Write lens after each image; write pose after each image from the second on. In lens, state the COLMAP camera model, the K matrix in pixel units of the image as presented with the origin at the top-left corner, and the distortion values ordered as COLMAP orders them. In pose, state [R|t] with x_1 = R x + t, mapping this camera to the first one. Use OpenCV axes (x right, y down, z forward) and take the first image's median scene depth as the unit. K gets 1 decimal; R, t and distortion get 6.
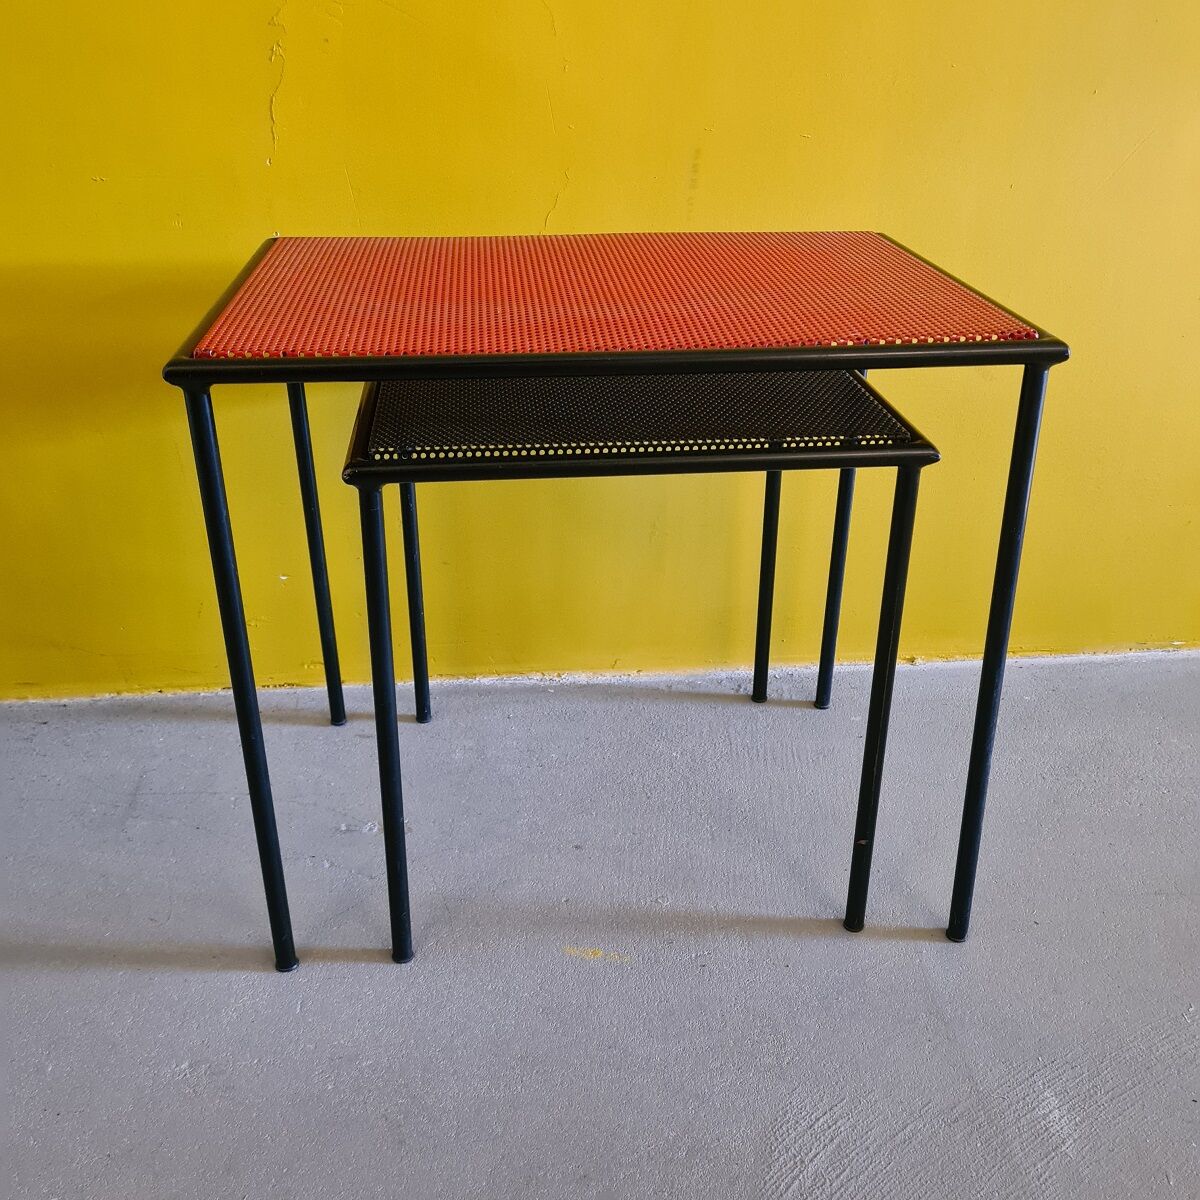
lens RADIAL K [[1212.8, 0, 590.4], [0, 1212.8, 602.7], [0, 0, 1]] dist [0.057384, -0.039056]
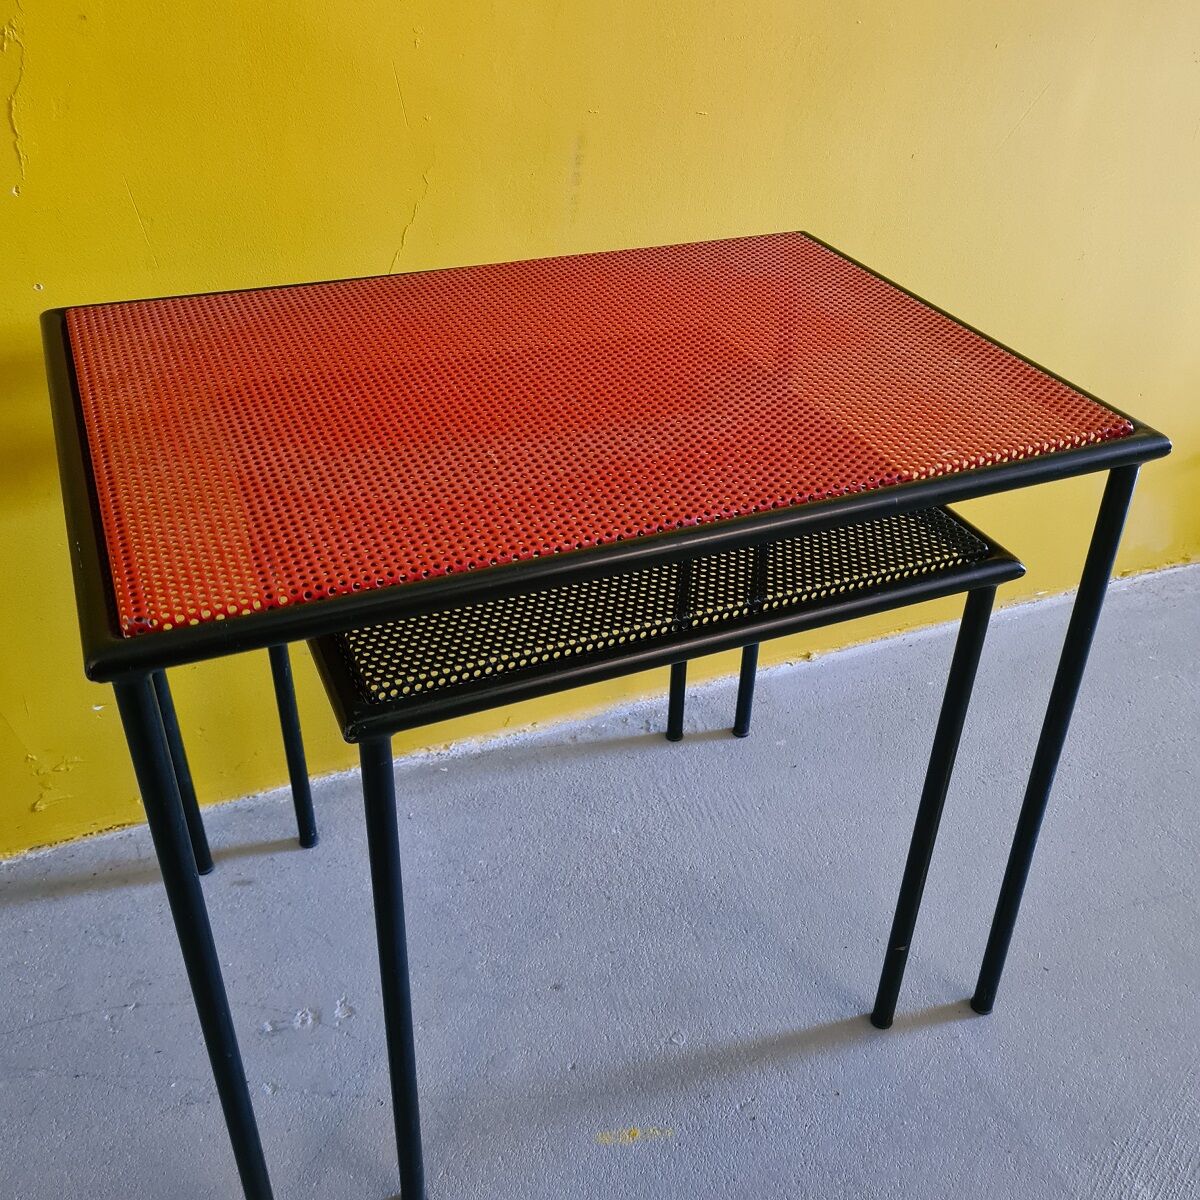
lens RADIAL K [[1214.8, 0, 603.5], [0, 1214.8, 614.3], [0, 0, 1]] dist [0.059739, -0.041508]
pose [[0.949791, -0.158591, 0.269713, -0.165389], [0.119280, 0.980455, 0.156464, -0.184769], [-0.289255, -0.116437, 0.950144, 0.187366]]
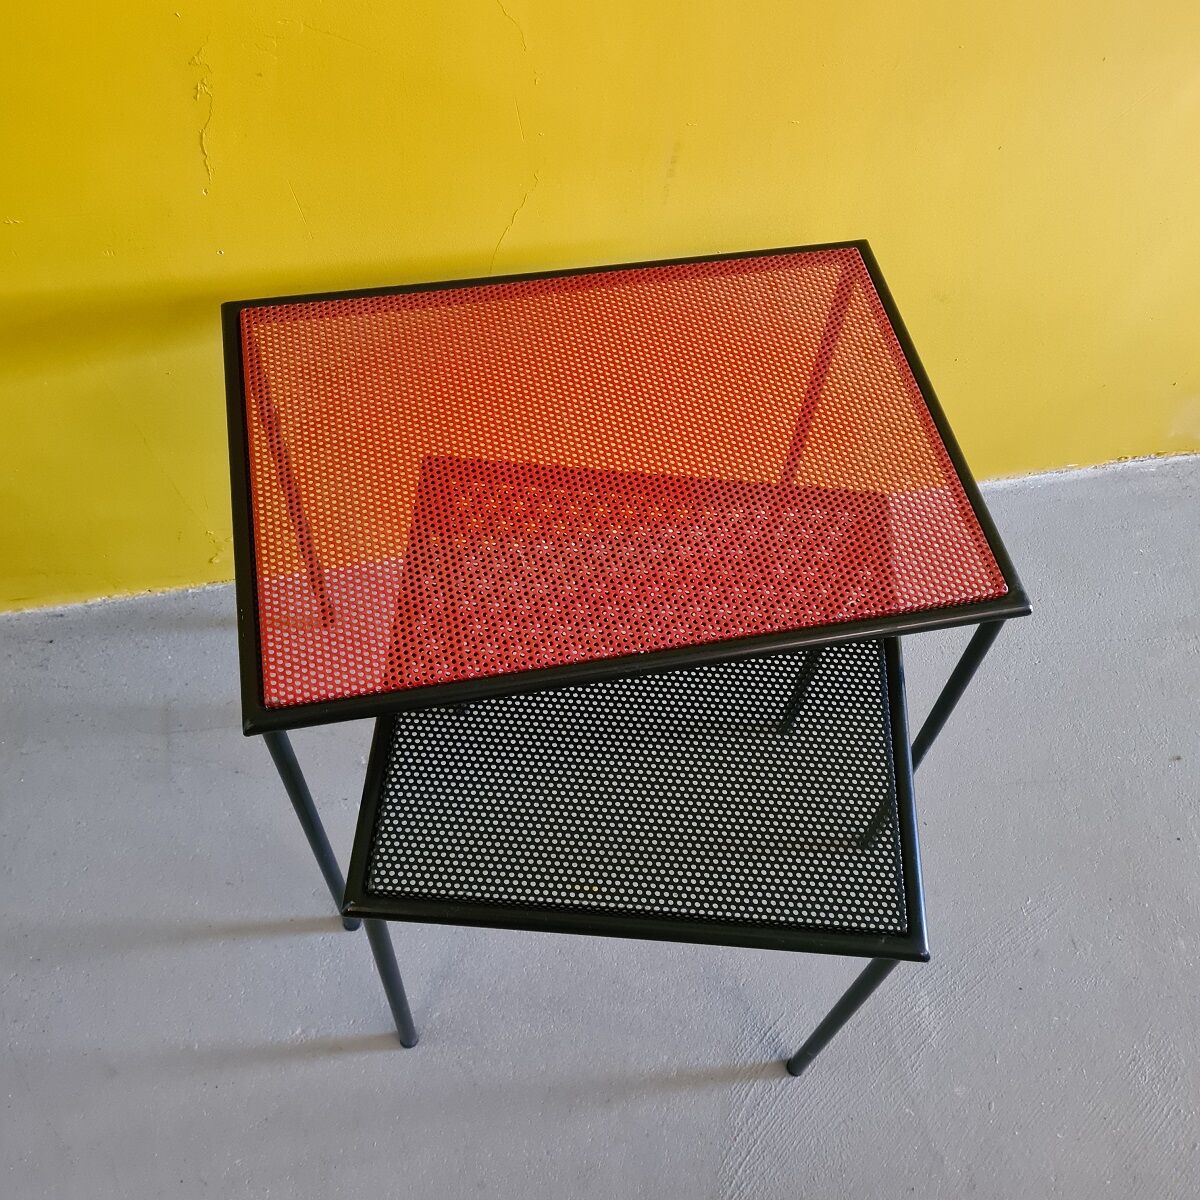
lens RADIAL K [[1215.3, 0, 596.0], [0, 1215.3, 593.1], [0, 0, 1]] dist [0.053077, -0.021622]
pose [[0.992557, -0.066940, 0.101735, -0.088004], [0.004769, 0.856107, 0.516777, -0.551584], [-0.121689, -0.512446, 0.850054, 0.057266]]
